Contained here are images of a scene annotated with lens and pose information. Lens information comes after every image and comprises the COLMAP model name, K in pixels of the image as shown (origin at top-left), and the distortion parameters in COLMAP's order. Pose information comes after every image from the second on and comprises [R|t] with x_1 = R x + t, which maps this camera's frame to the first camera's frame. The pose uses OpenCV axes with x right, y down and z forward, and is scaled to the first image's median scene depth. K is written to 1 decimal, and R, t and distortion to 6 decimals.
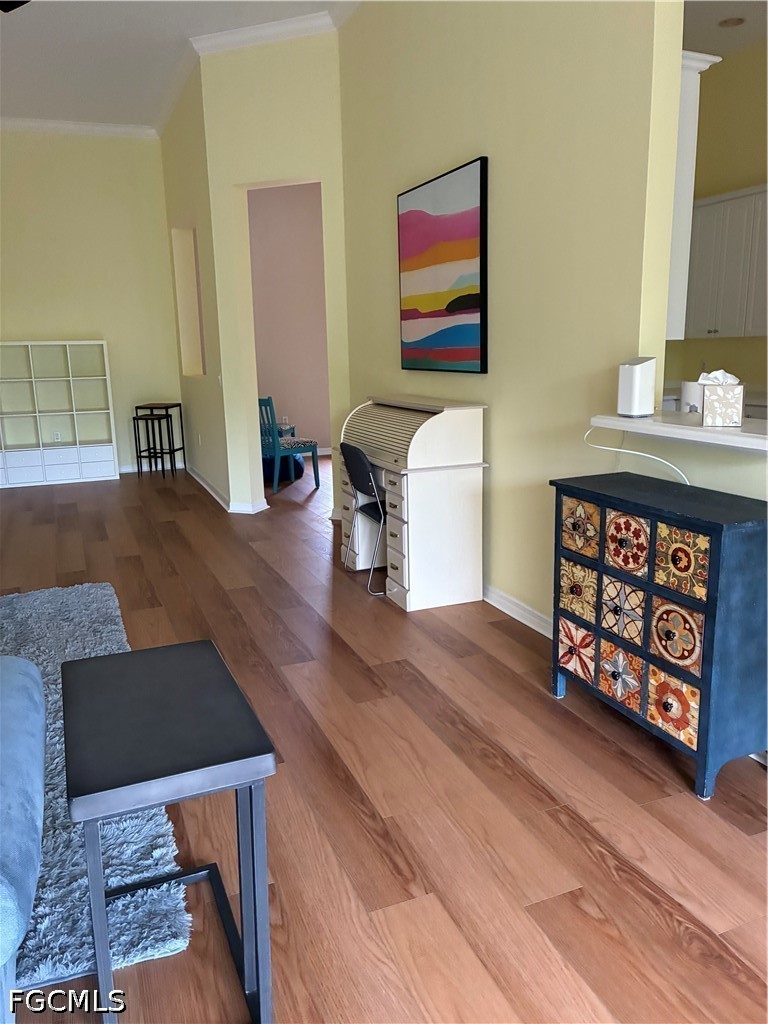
lens RADIAL K [[783.8, 0, 387.2], [0, 783.8, 510.7], [0, 0, 1]] dist [0.008535, 0.002052]
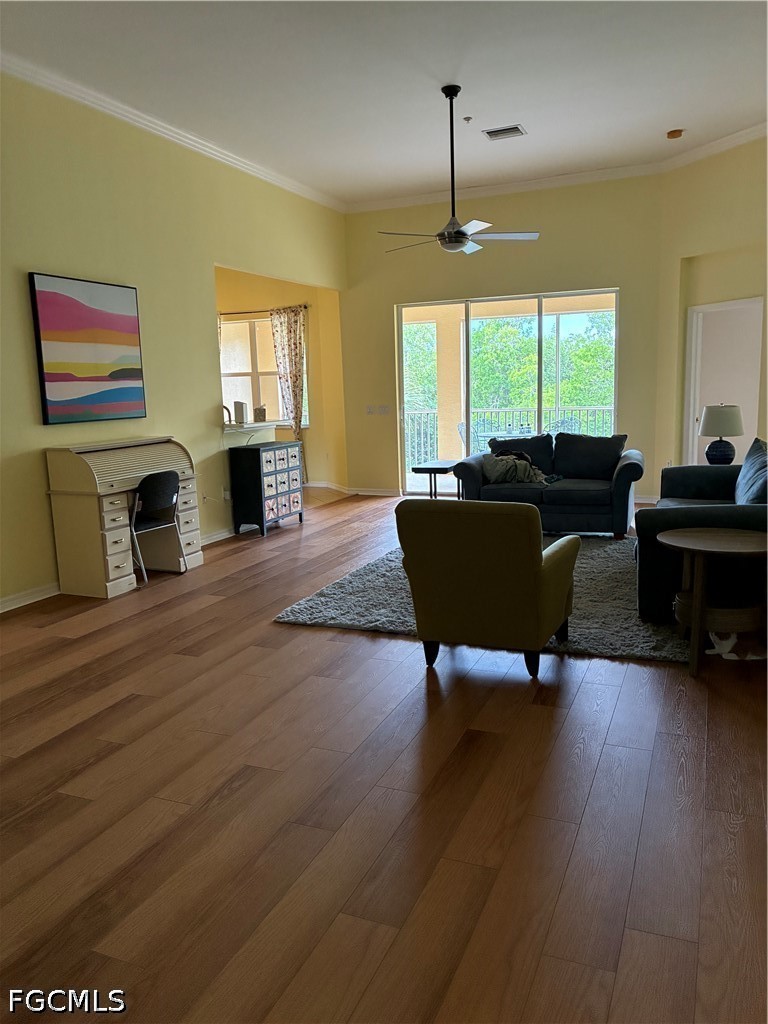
lens RADIAL K [[783.8, 0, 387.2], [0, 783.8, 510.7], [0, 0, 1]] dist [0.008535, 0.002052]
pose [[-0.707241, -0.071237, 0.703374, -1.987657], [0.189980, 0.939165, 0.286142, -0.524528], [-0.680968, 0.335998, -0.650682, 2.566456]]
